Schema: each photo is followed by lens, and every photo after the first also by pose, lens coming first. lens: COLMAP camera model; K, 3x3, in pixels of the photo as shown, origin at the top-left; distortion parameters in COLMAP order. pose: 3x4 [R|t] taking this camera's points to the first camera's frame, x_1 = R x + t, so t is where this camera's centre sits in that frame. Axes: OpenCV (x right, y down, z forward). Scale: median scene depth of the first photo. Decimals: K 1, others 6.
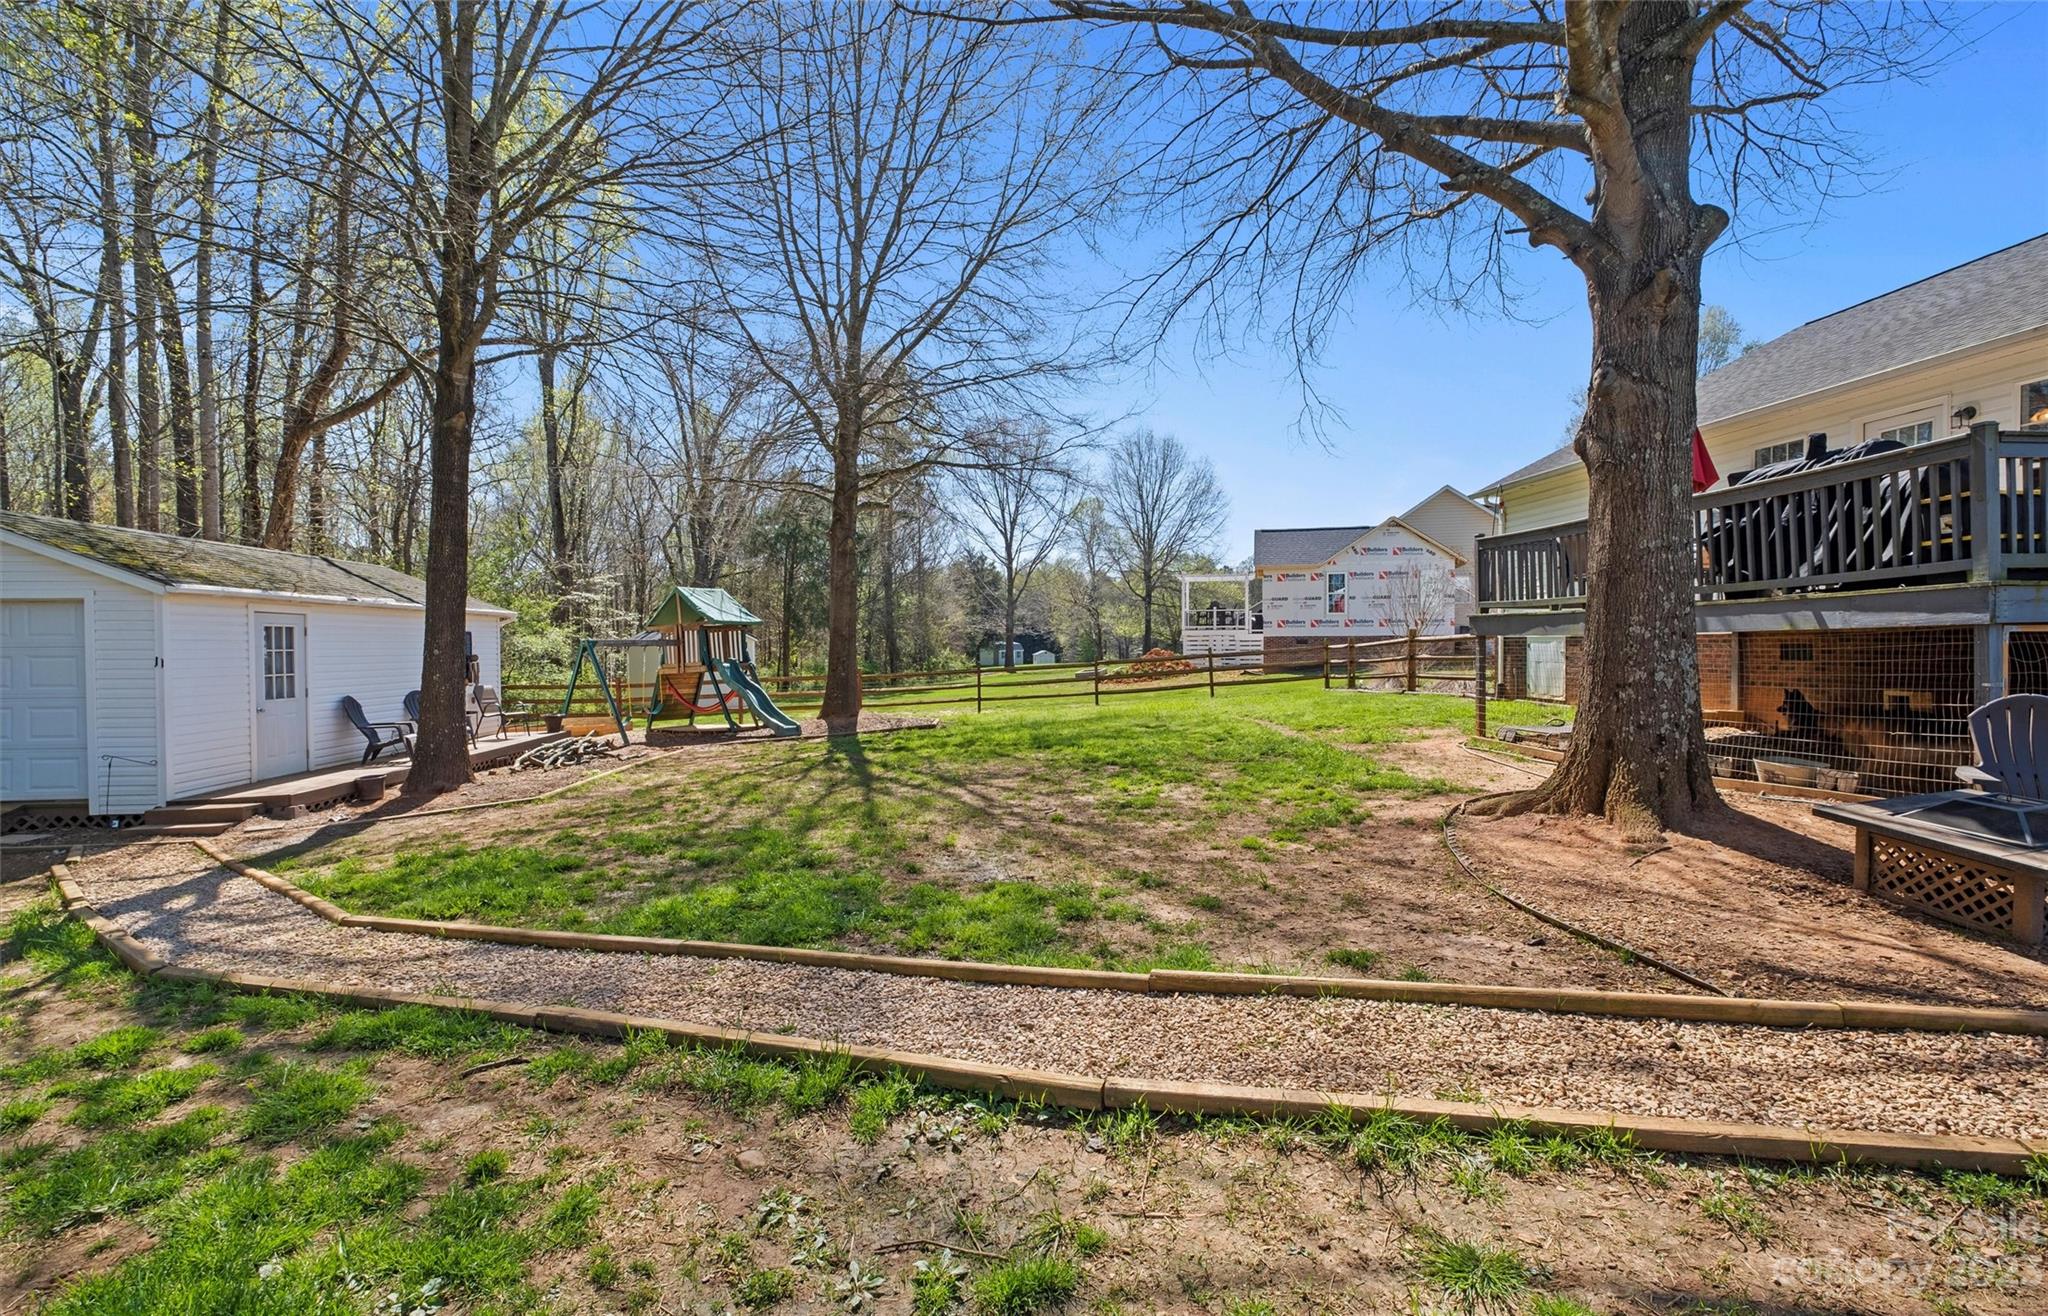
lens RADIAL K [[873.1, 0, 1024.0], [0, 873.1, 658.0], [0, 0, 1]] dist [0.027965, -0.023436]
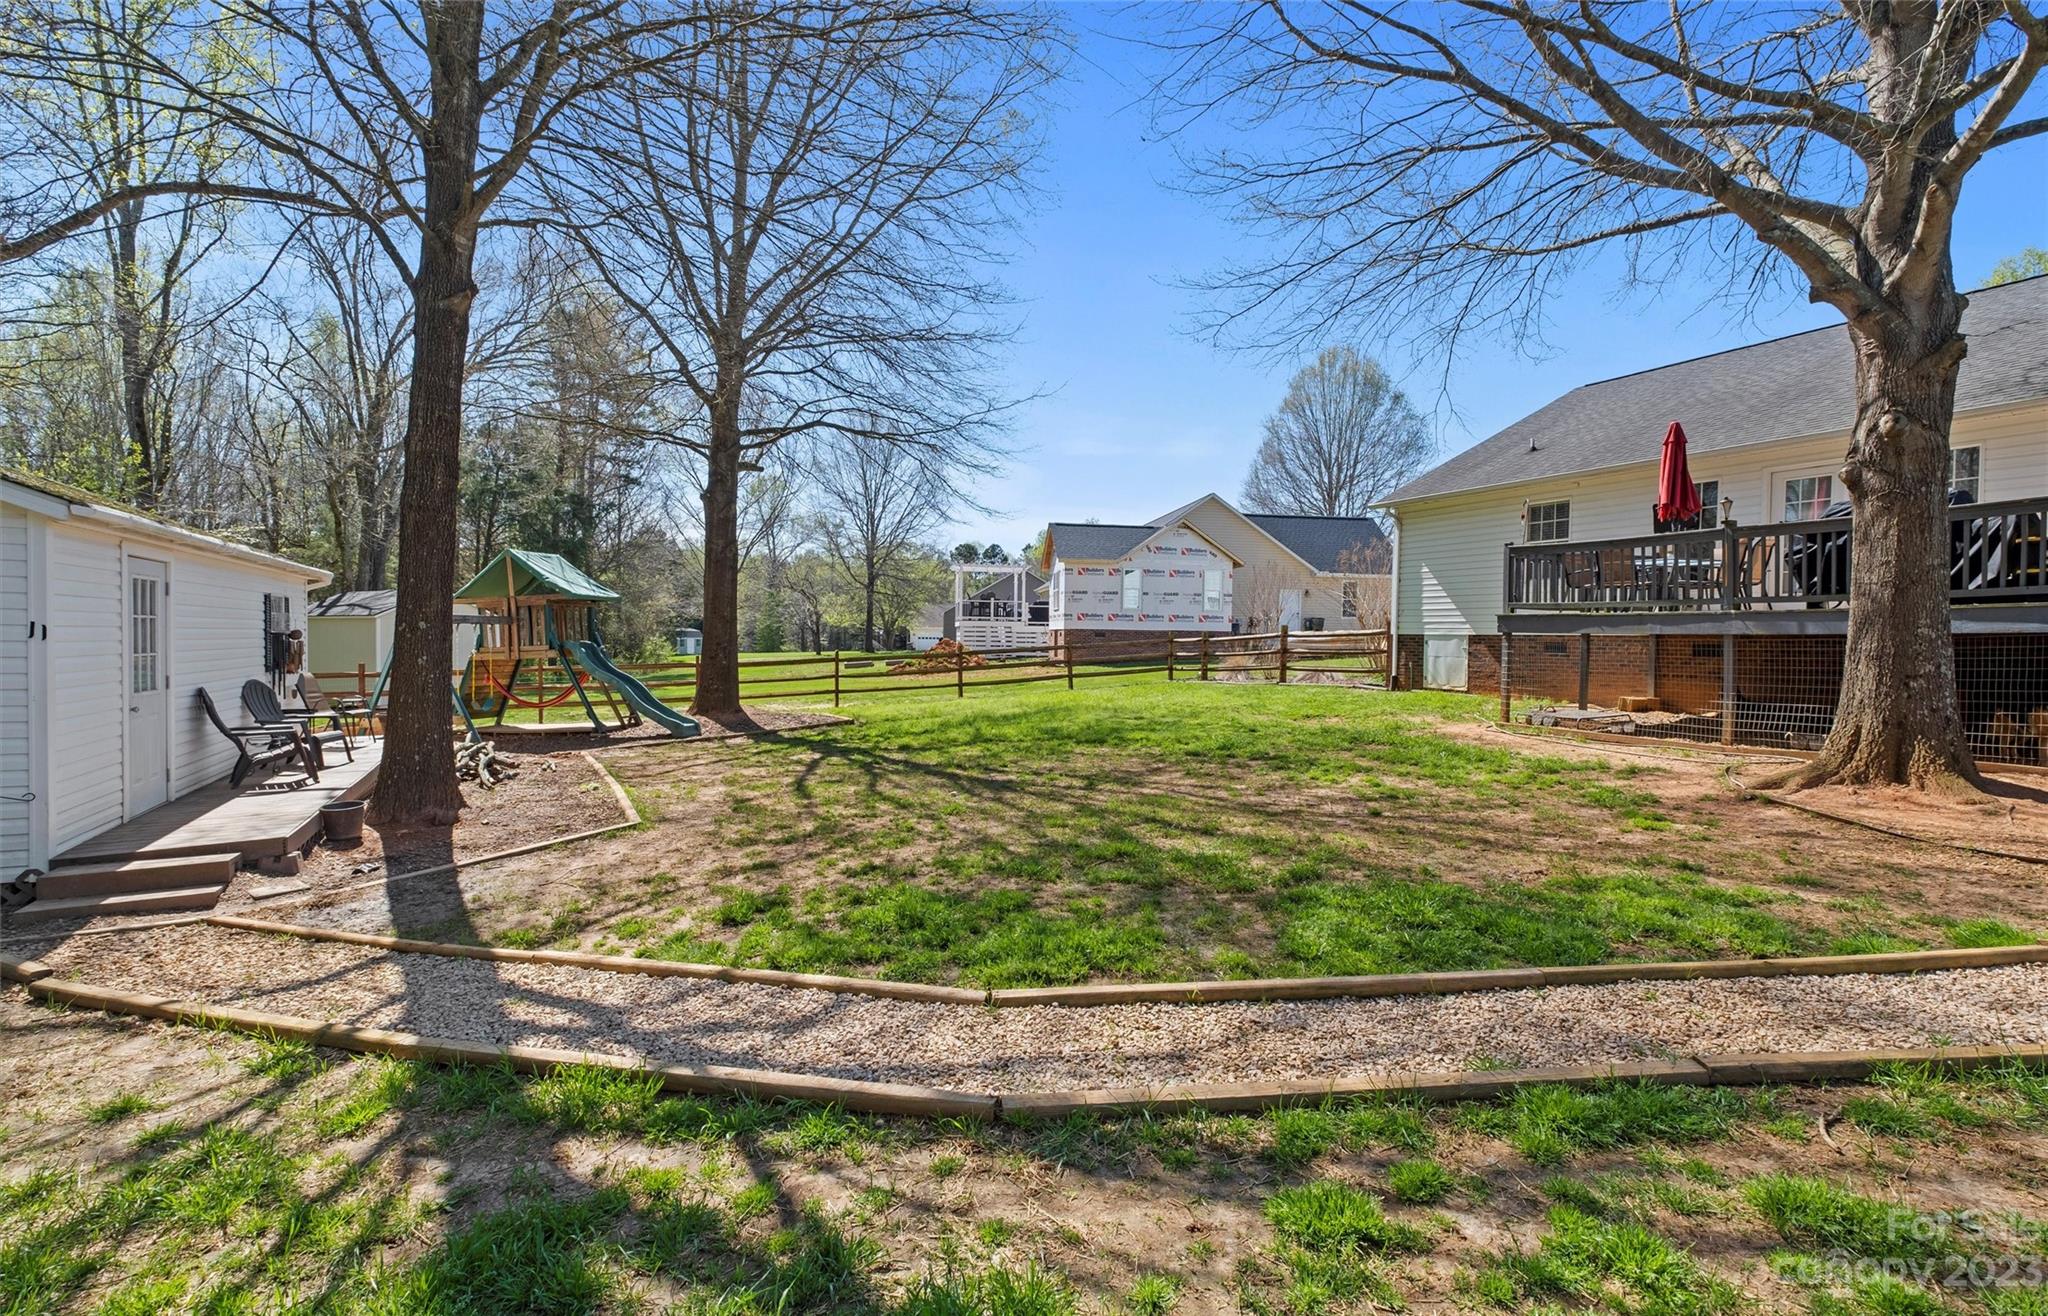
lens RADIAL K [[900.1, 0, 1023.4], [0, 900.1, 653.3], [0, 0, 1]] dist [0.005434, -0.006733]
pose [[0.931750, 0.013002, 0.362867, -0.256686], [-0.014696, 0.999890, 0.001907, 0.004144], [-0.362802, -0.007109, 0.931839, 0.080714]]
